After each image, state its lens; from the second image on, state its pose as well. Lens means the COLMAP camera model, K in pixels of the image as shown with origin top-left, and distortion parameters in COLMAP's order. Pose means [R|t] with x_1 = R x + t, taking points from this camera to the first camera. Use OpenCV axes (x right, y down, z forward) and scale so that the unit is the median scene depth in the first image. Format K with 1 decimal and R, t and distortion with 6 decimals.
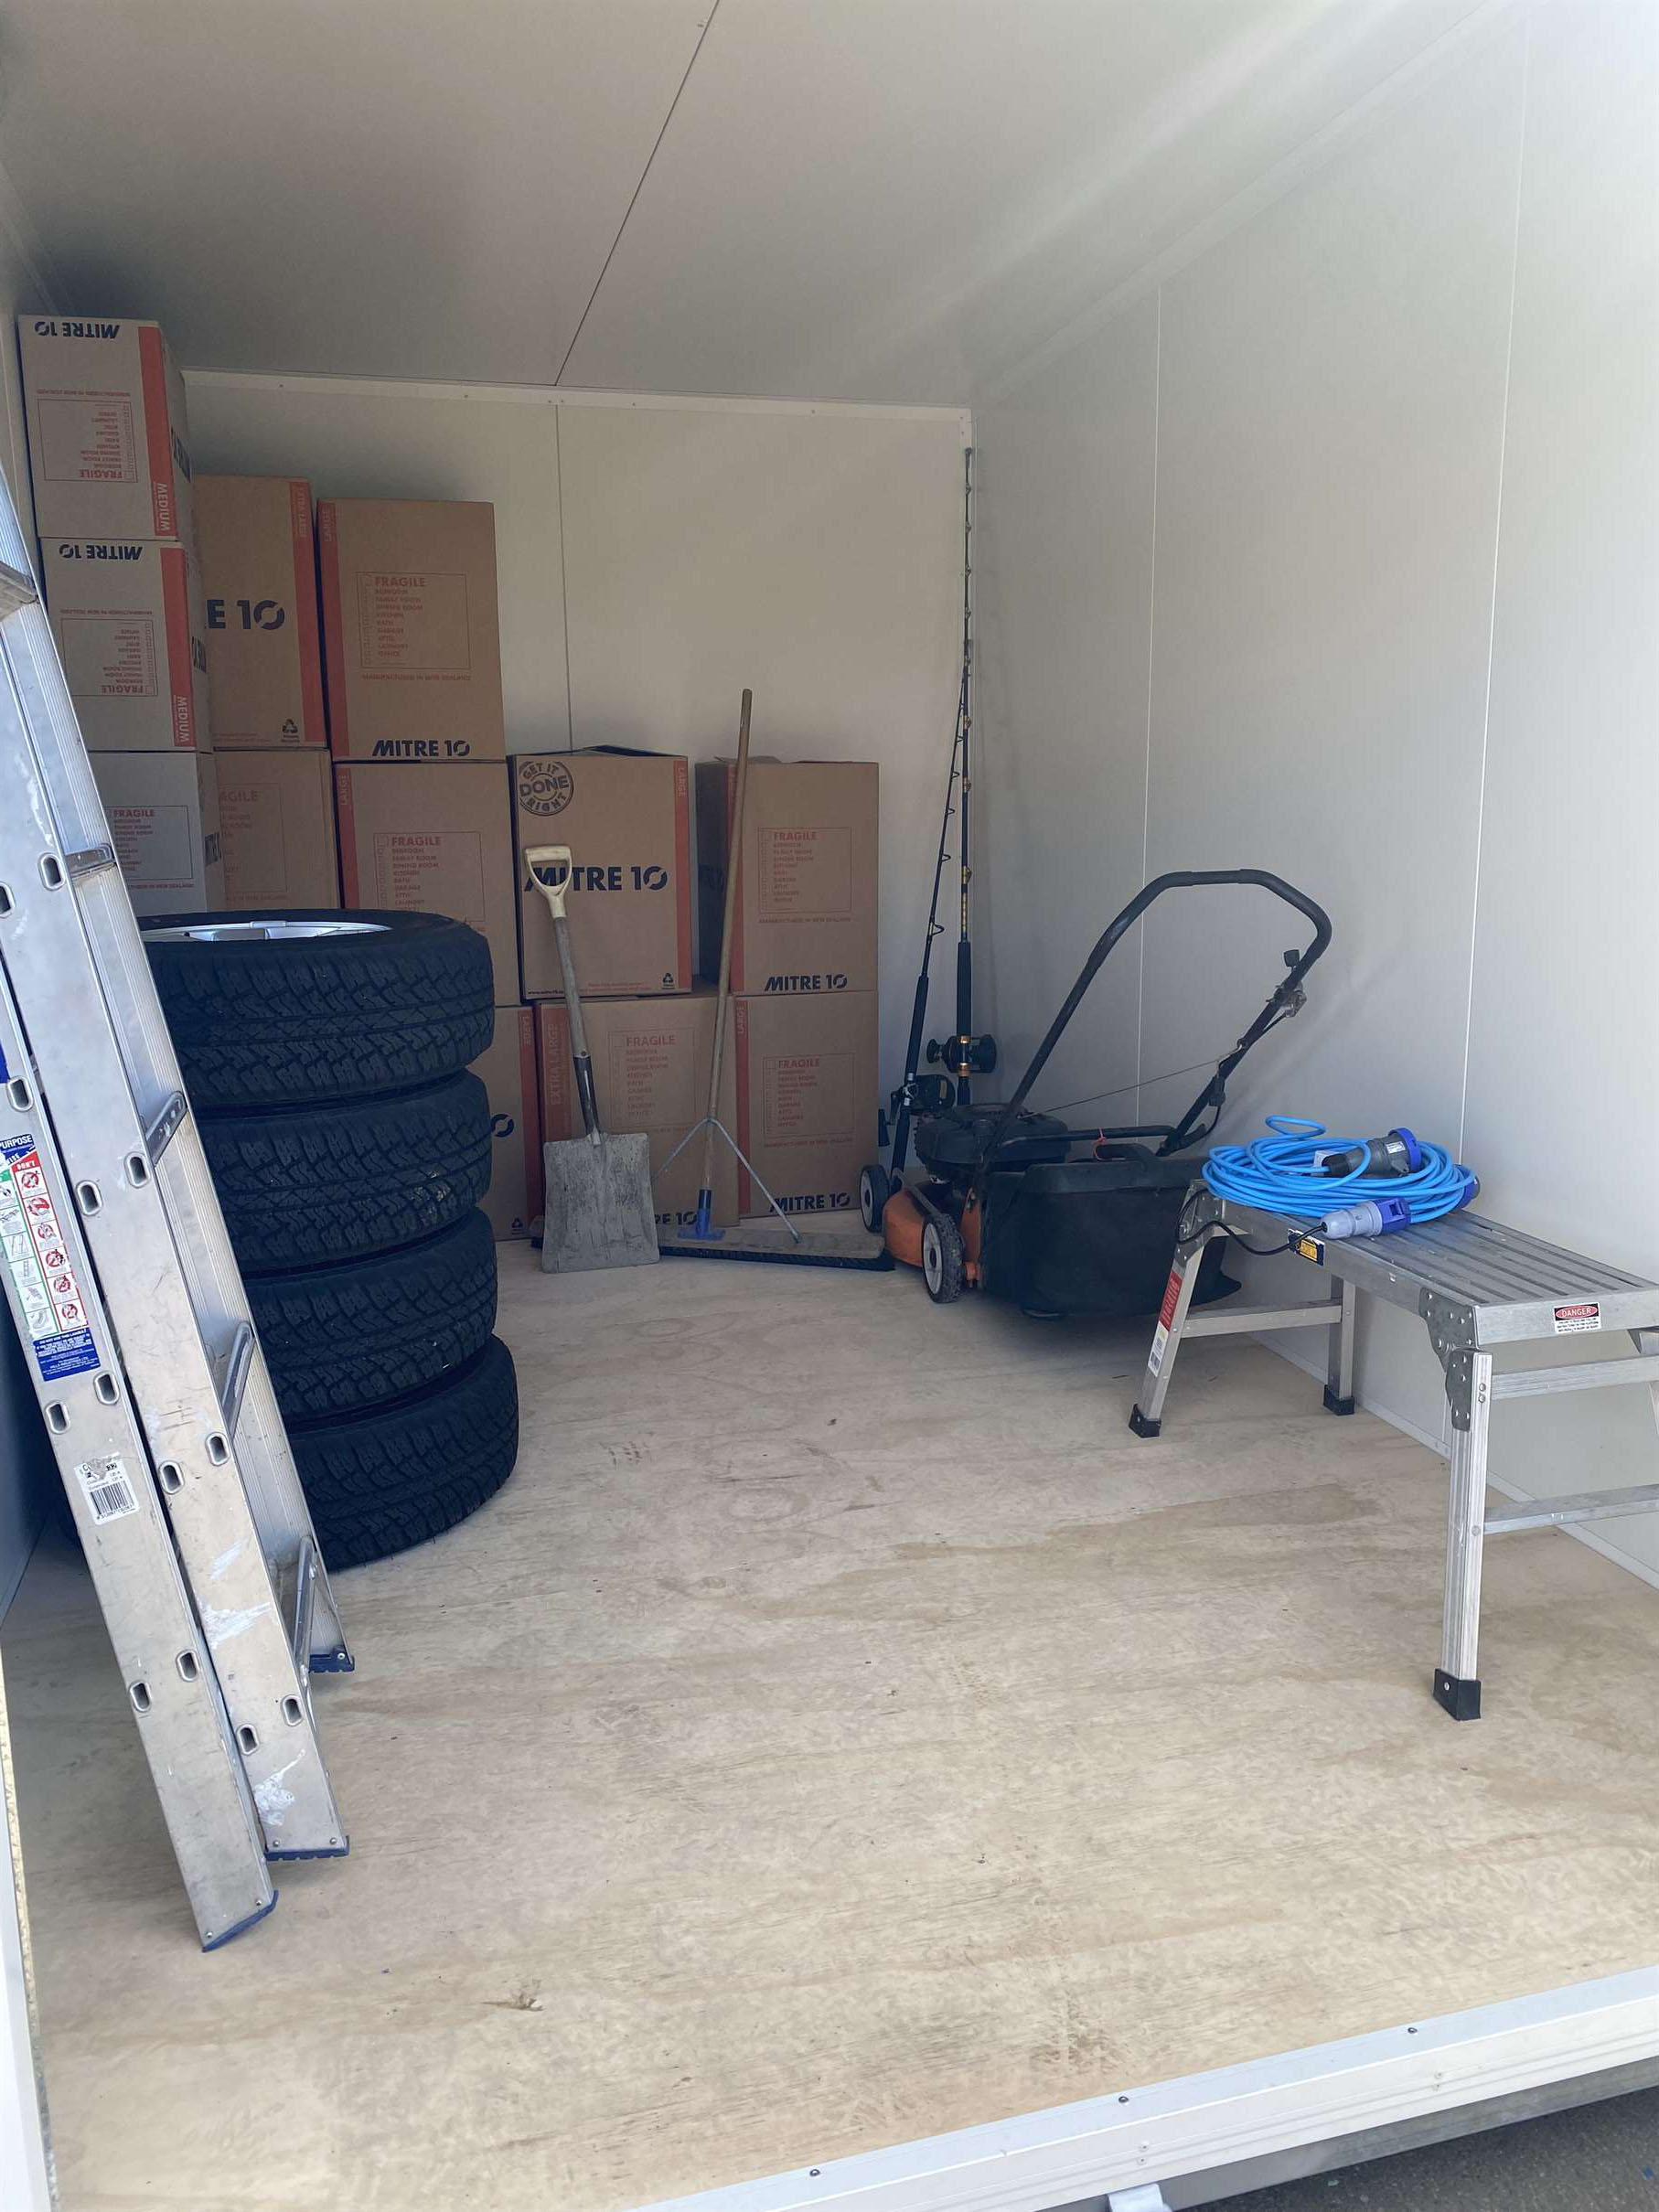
lens RADIAL K [[1684.7, 0, 840.2], [0, 1684.7, 1078.1], [0, 0, 1]] dist [0.033058, -0.031099]
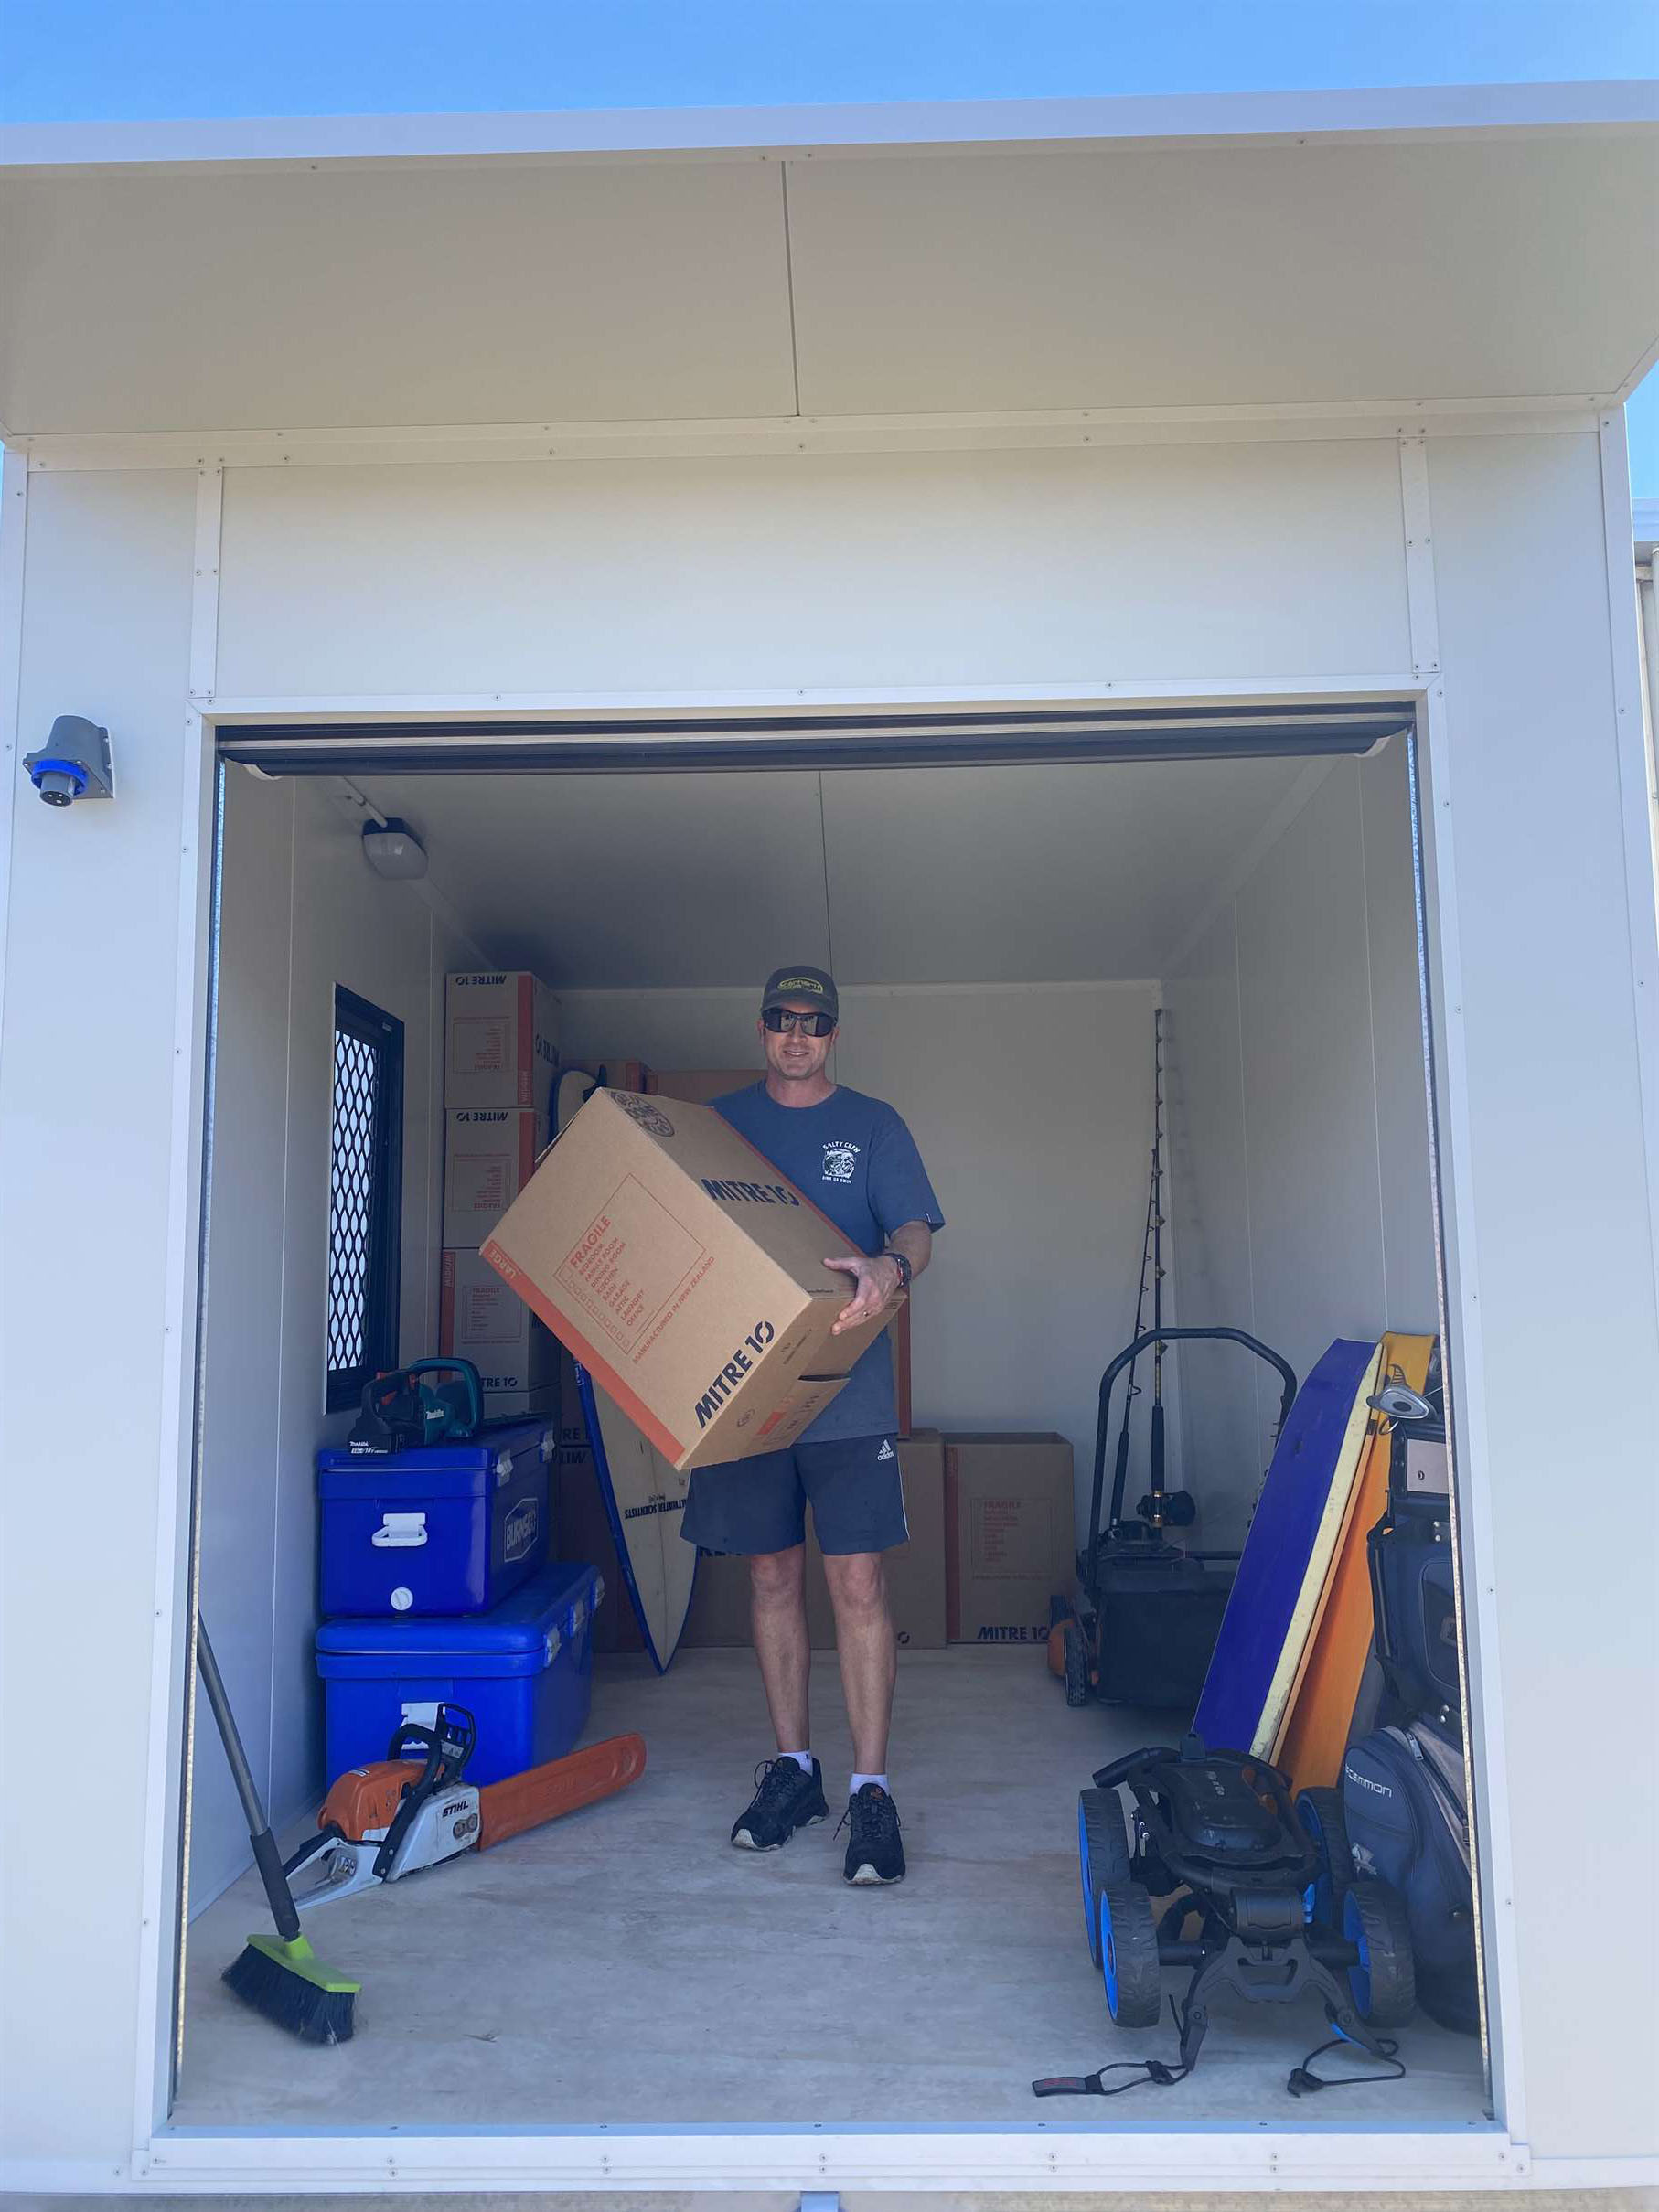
lens RADIAL K [[1691.0, 0, 822.3], [0, 1691.0, 1074.3], [0, 0, 1]] dist [0.004757, -0.001520]
pose [[0.954390, -0.039977, -0.295873, 0.405120], [-0.049359, 0.956232, -0.288415, 0.094648], [0.294453, 0.289864, 0.910646, -0.383237]]
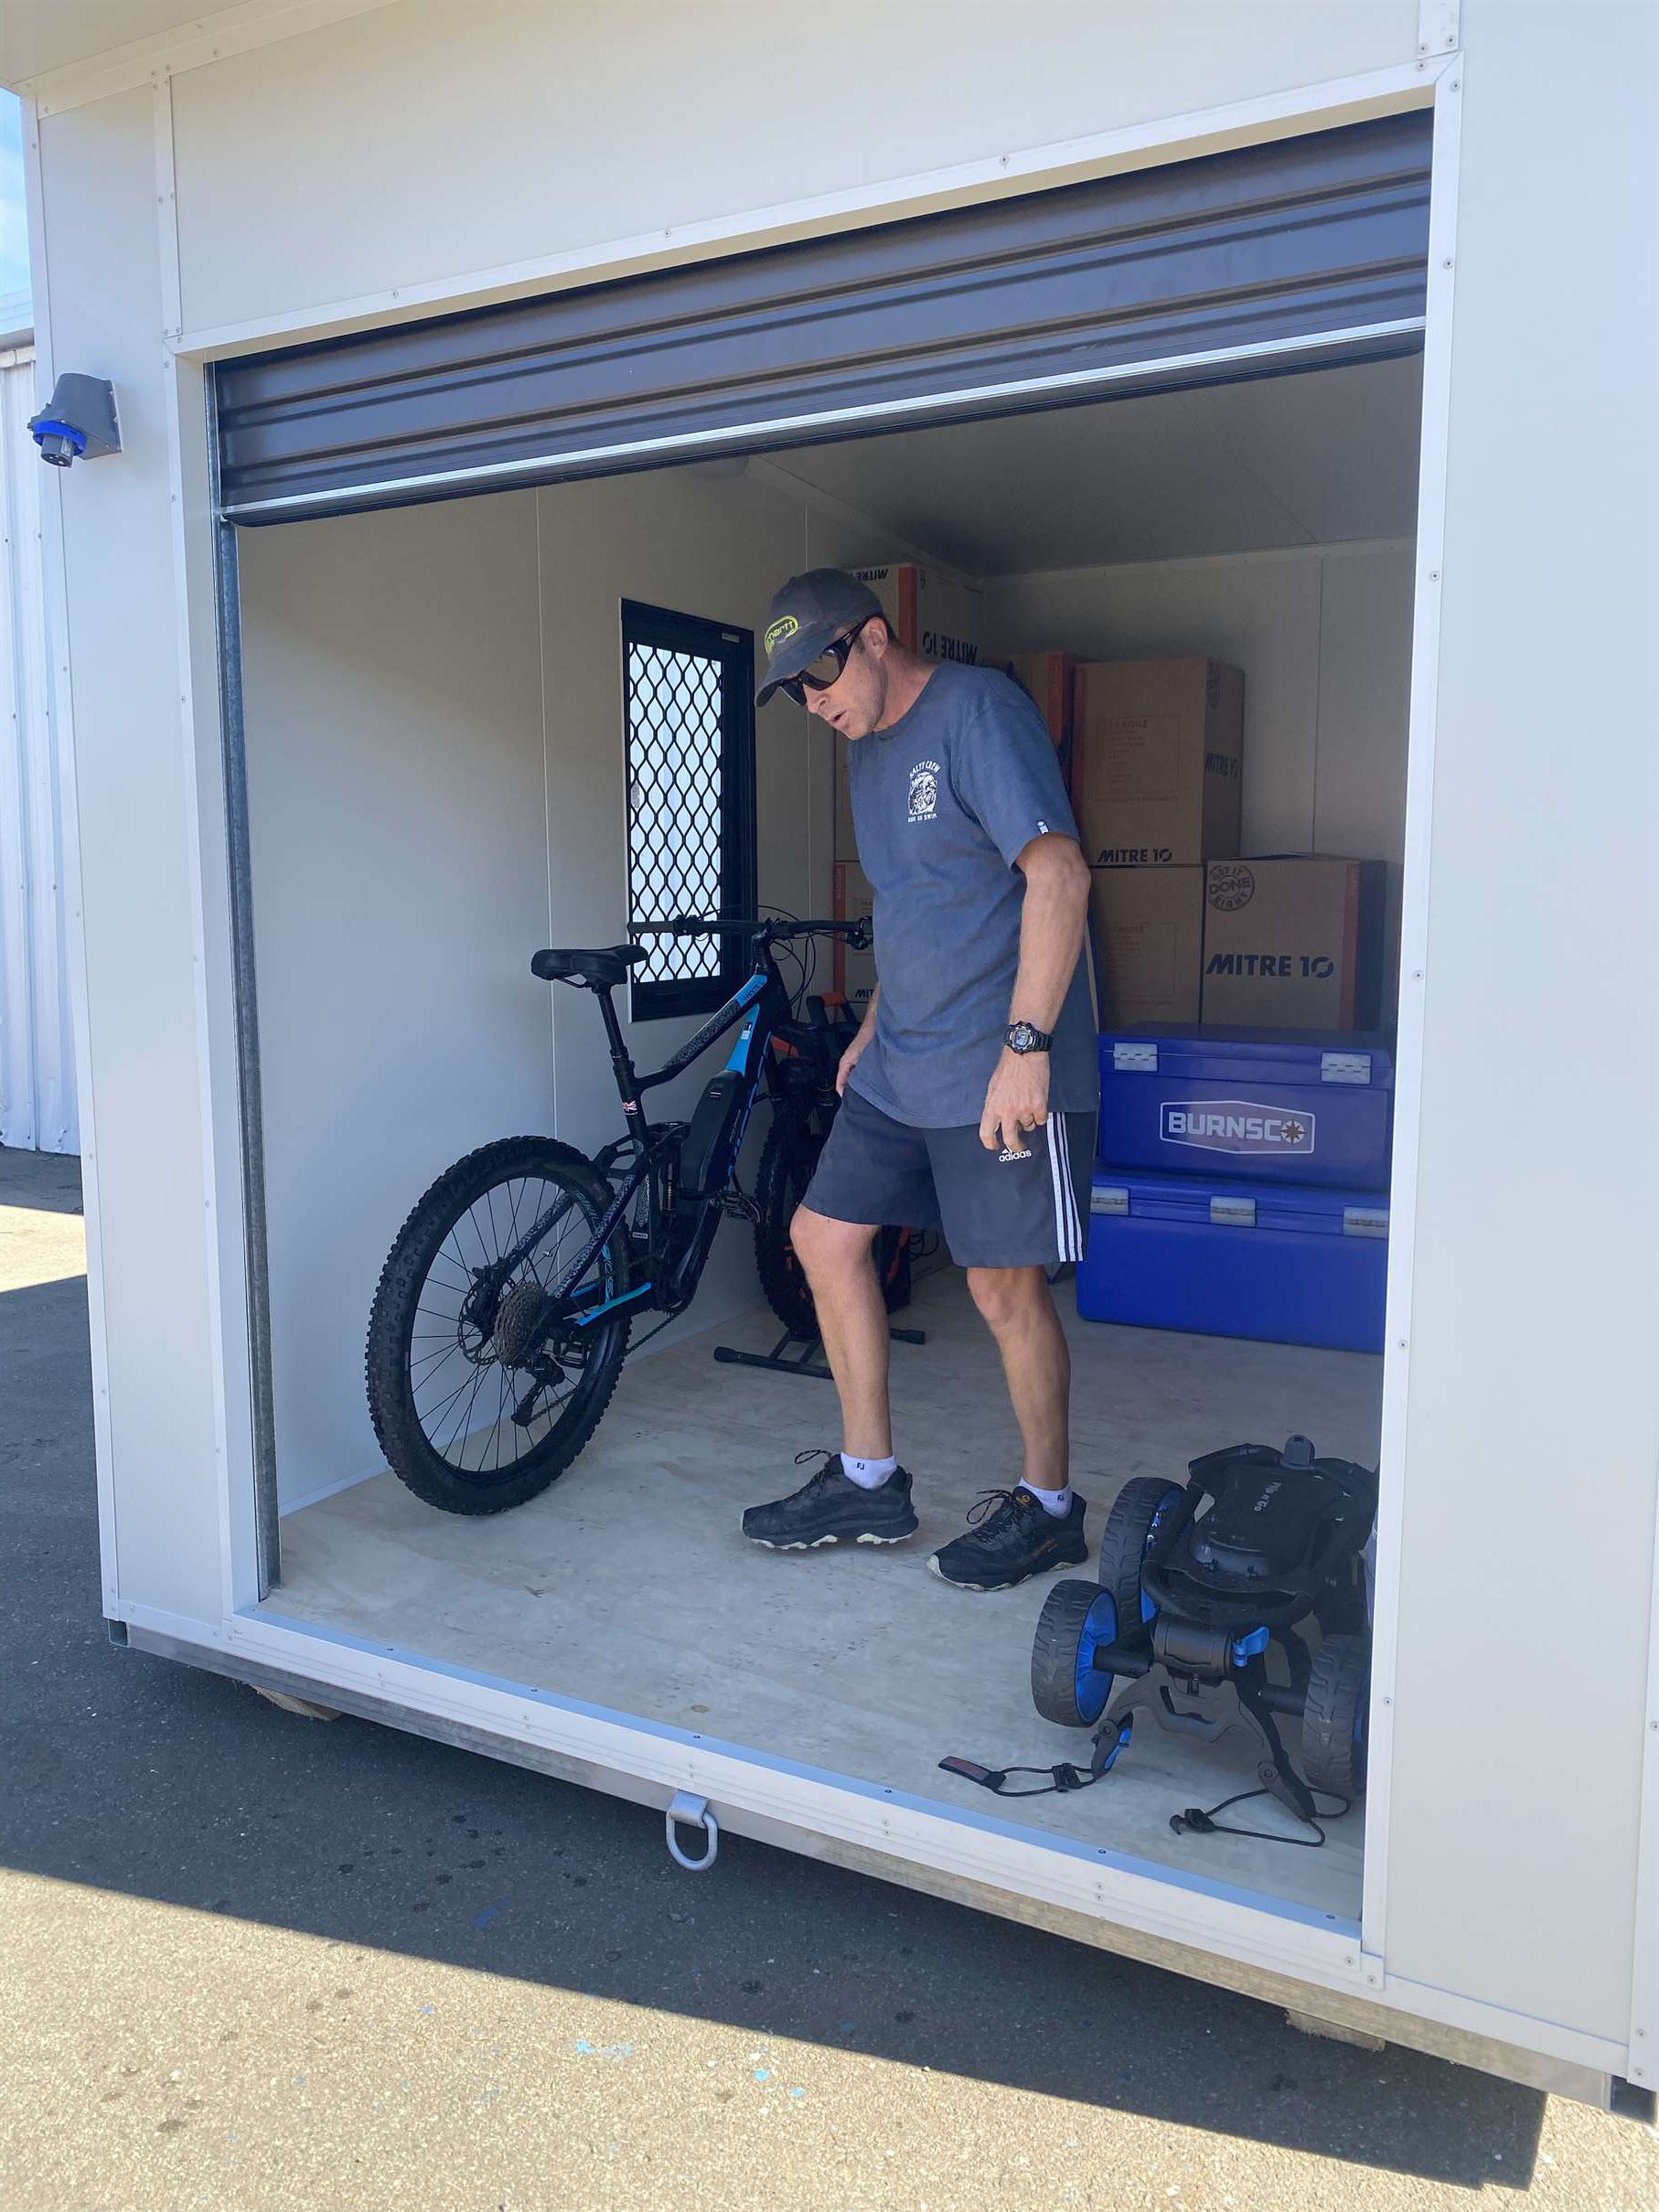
lens RADIAL K [[1692.5, 0, 833.6], [0, 1692.5, 1074.0], [0, 0, 1]] dist [0.011311, -0.007744]
pose [[0.712003, 0.089225, -0.696484, 0.801238], [-0.128920, 0.991644, -0.004755, -0.002698], [0.690240, 0.093176, 0.717557, -0.047255]]
